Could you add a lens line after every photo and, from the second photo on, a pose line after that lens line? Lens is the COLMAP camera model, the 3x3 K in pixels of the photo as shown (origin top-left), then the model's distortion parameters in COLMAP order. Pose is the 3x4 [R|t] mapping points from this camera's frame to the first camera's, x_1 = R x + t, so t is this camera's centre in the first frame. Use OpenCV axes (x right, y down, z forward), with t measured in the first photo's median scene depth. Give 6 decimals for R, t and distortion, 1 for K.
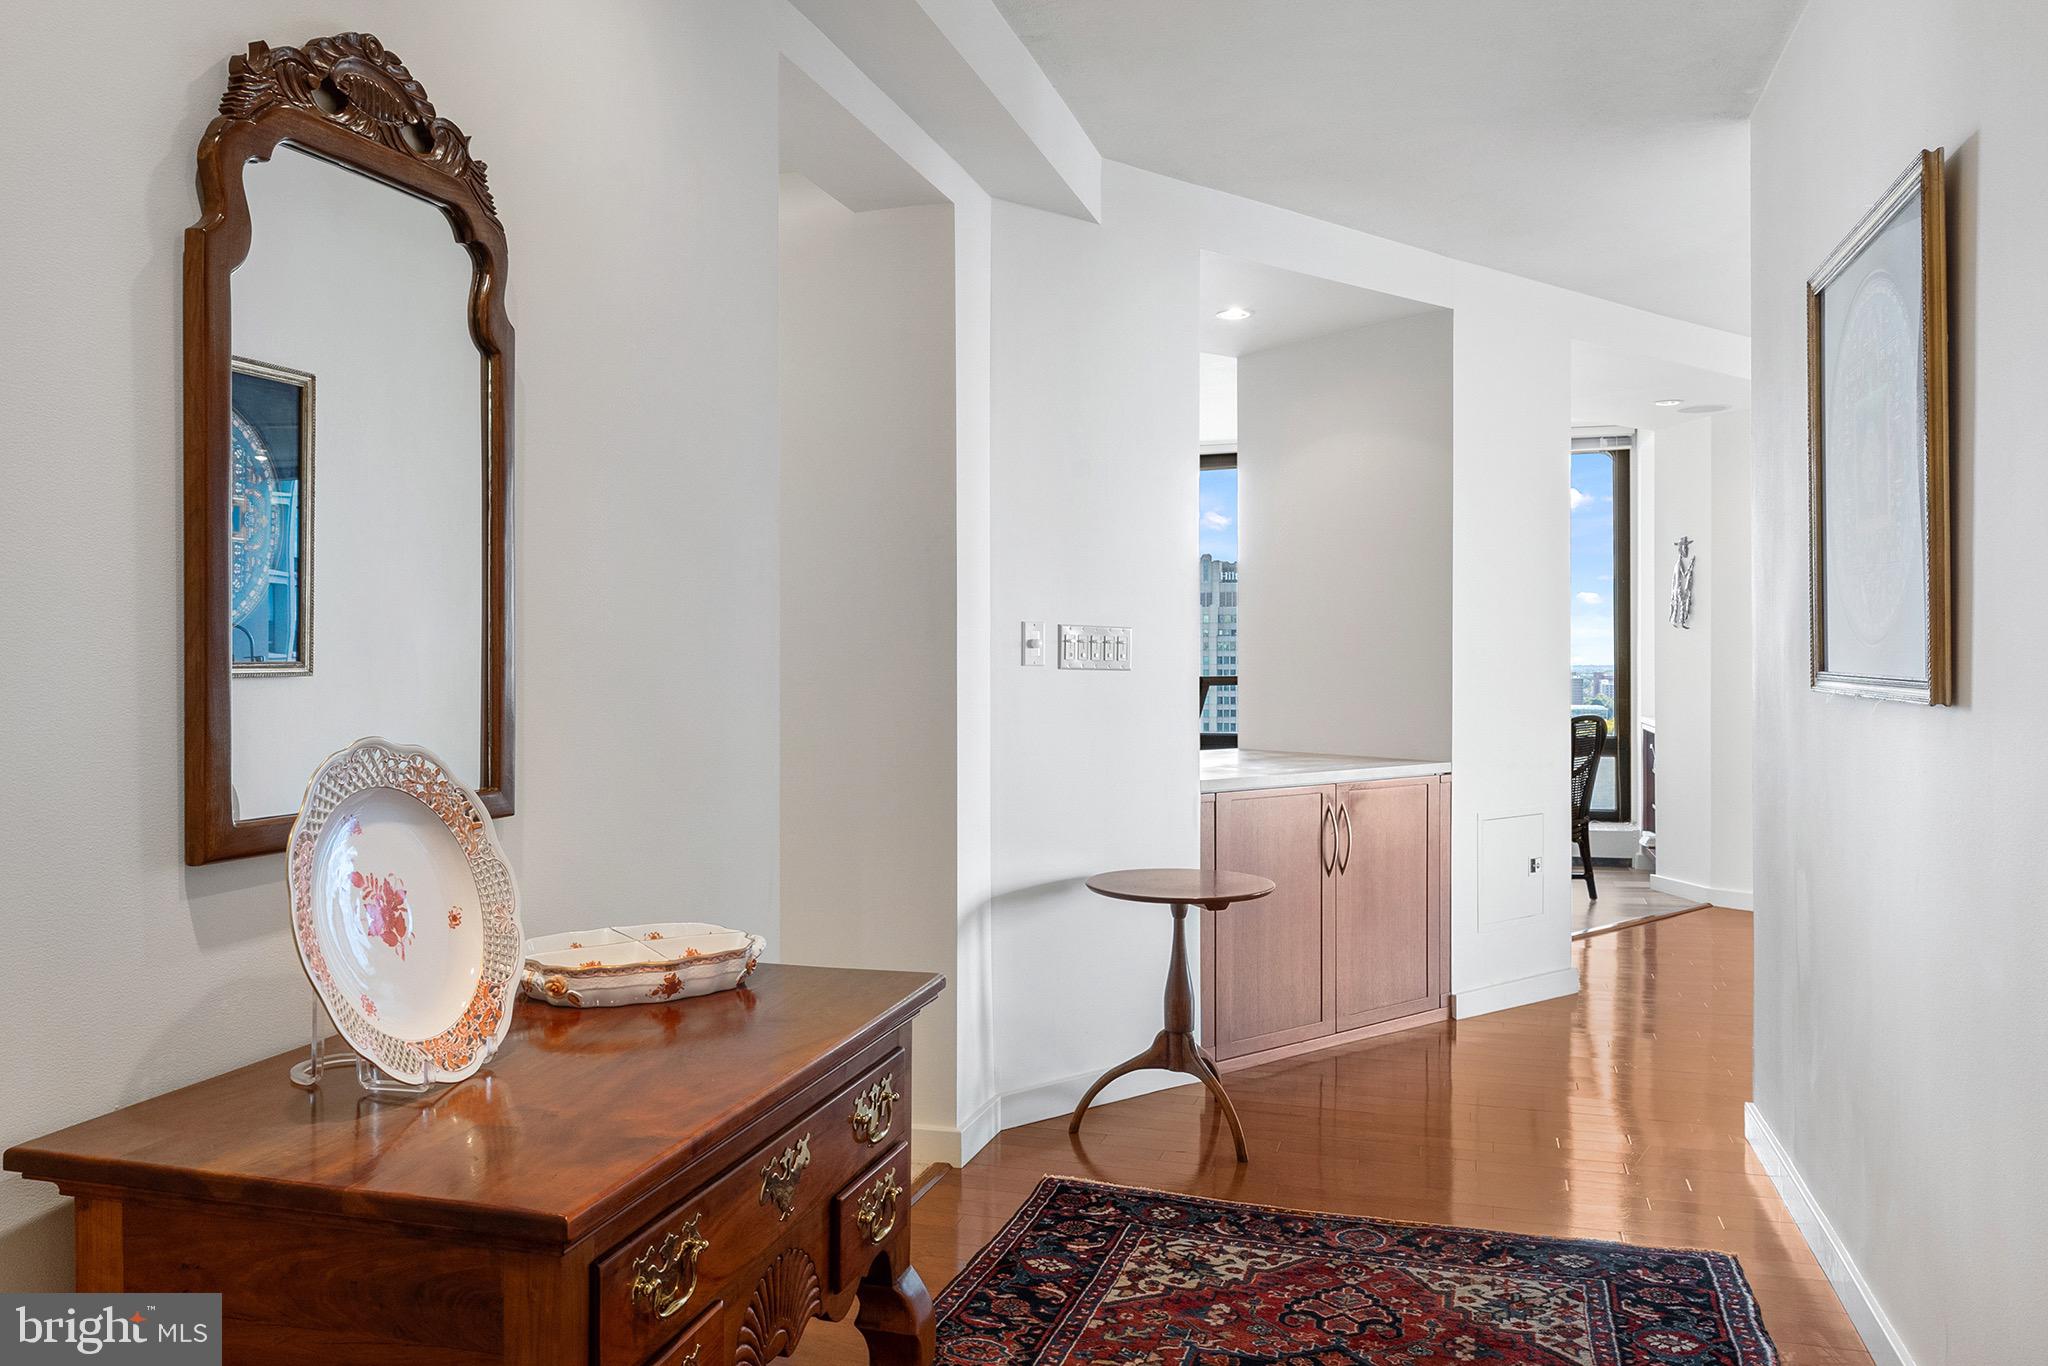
lens RADIAL K [[1524.8, 0, 1024.7], [0, 1524.8, 679.4], [0, 0, 1]] dist [0.008384, -0.000230]
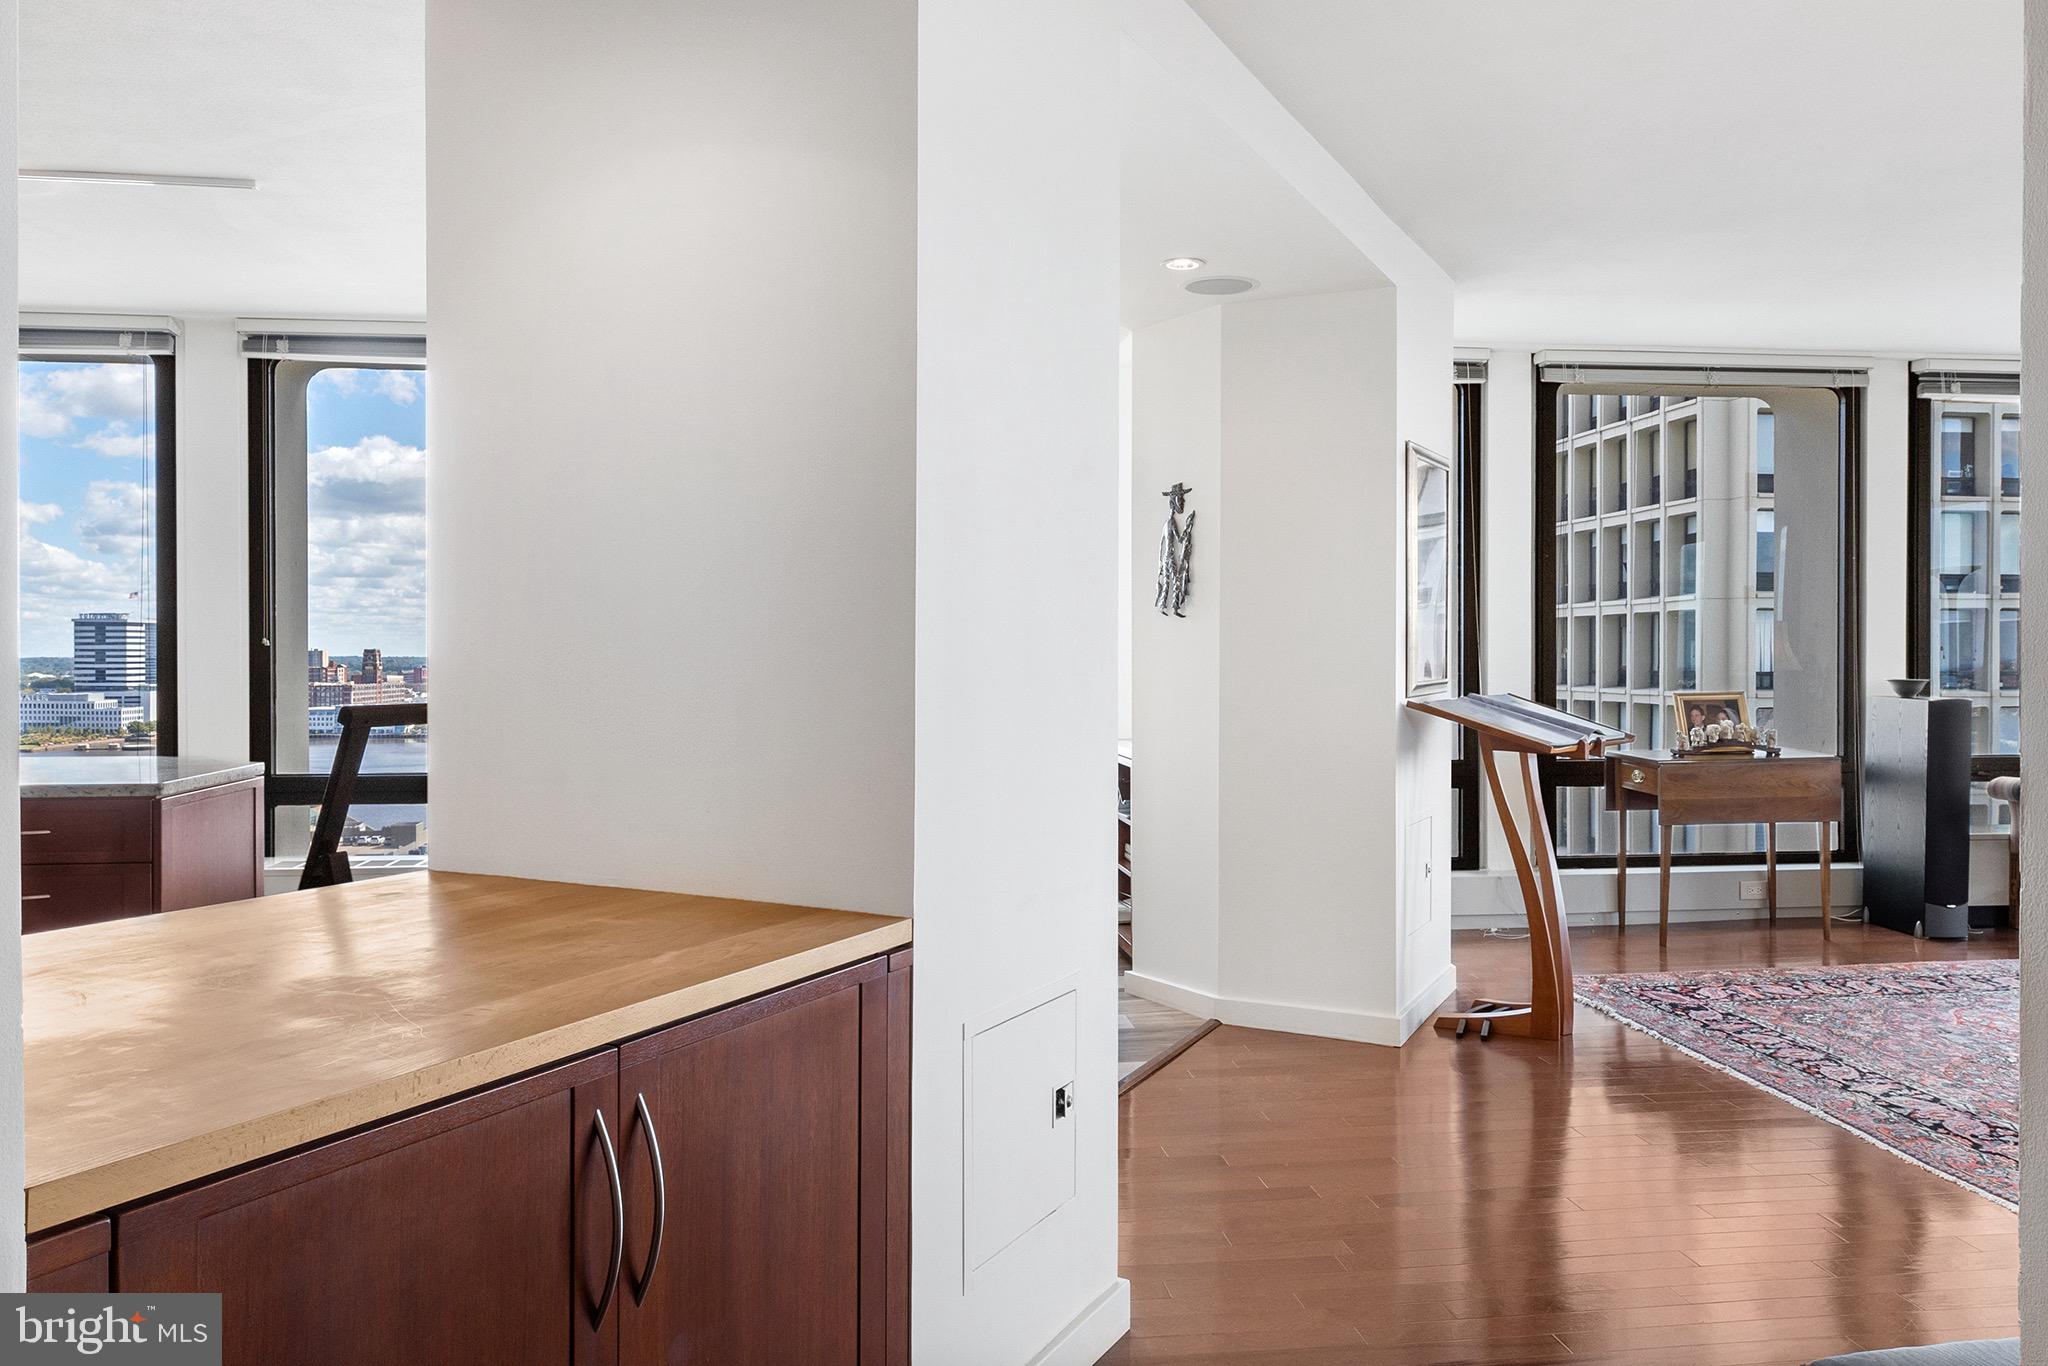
lens RADIAL K [[1524.8, 0, 1027.7], [0, 1524.8, 682.2], [0, 0, 1]] dist [0.008384, -0.000230]
pose [[0.914076, -0.002377, 0.405537, 0.092066], [-0.001273, 0.999961, 0.008731, -0.009813], [-0.405542, -0.008497, 0.914037, 0.401811]]
